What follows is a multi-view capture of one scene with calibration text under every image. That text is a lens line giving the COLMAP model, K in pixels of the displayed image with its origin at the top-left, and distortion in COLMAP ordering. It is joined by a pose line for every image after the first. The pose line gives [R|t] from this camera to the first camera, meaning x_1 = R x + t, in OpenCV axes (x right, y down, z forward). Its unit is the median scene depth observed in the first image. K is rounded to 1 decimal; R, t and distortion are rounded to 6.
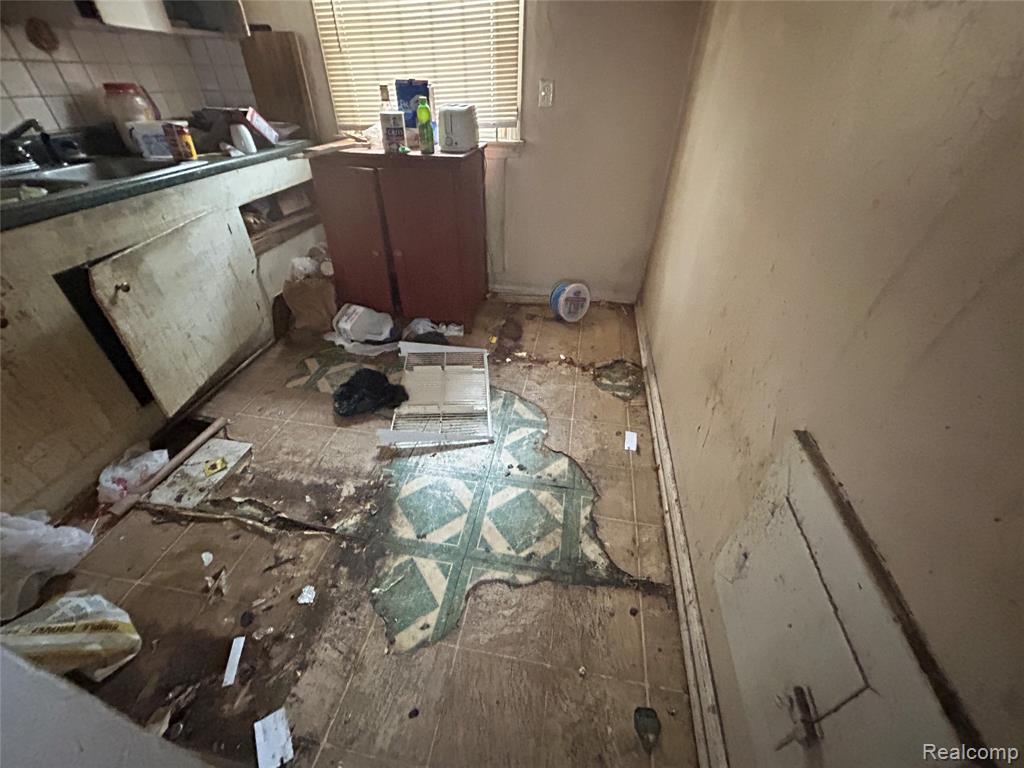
lens RADIAL K [[414.0, 0, 508.4], [0, 414.0, 383.1], [0, 0, 1]] dist [0.000570, 0.000837]
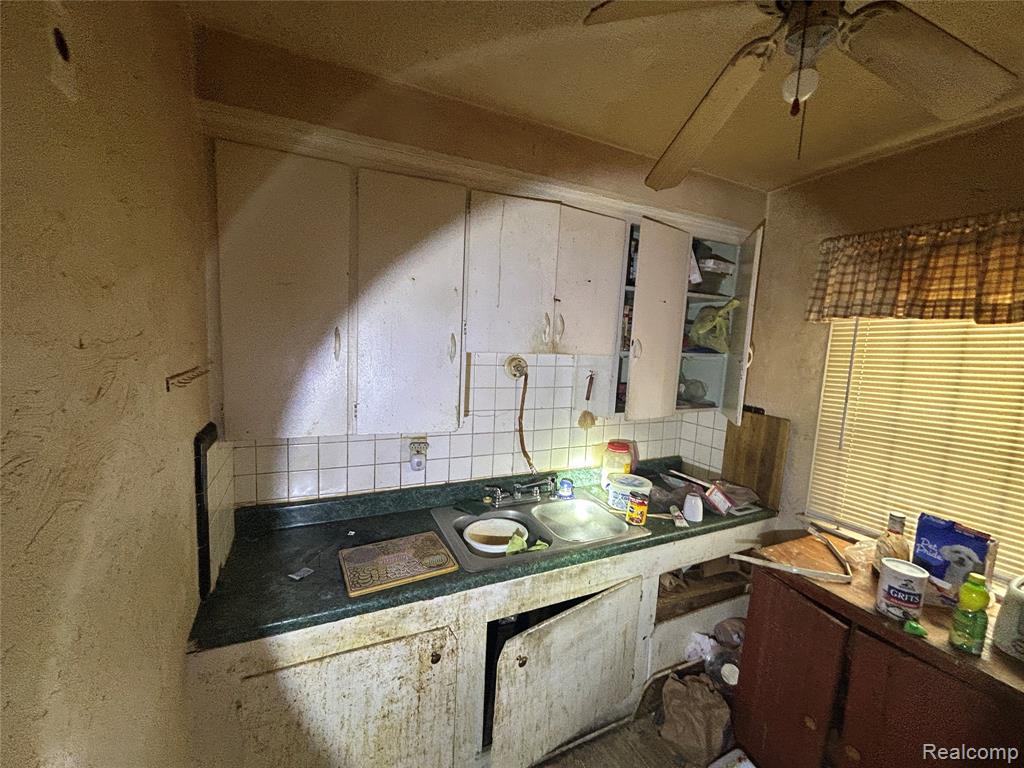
lens RADIAL K [[410.5, 0, 509.7], [0, 410.5, 385.0], [0, 0, 1]] dist [0.001168, 0.000073]
pose [[0.572890, 0.110442, -0.812158, -0.123280], [-0.521934, 0.813162, -0.257590, -0.344980], [0.631967, 0.571464, 0.523495, 0.030121]]
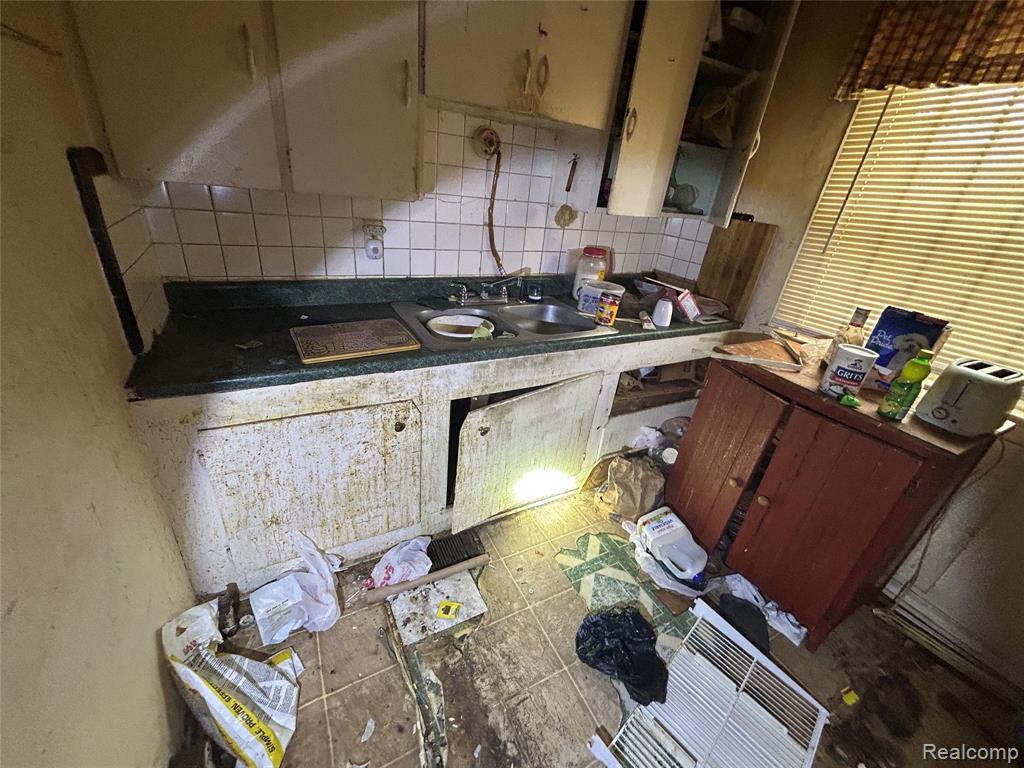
lens RADIAL K [[410.5, 0, 509.7], [0, 410.5, 385.0], [0, 0, 1]] dist [0.001168, 0.000073]
pose [[0.617878, 0.400769, -0.676469, -0.137271], [-0.544300, 0.838891, -0.000162, -0.247947], [0.567419, 0.368302, 0.736471, 0.135880]]
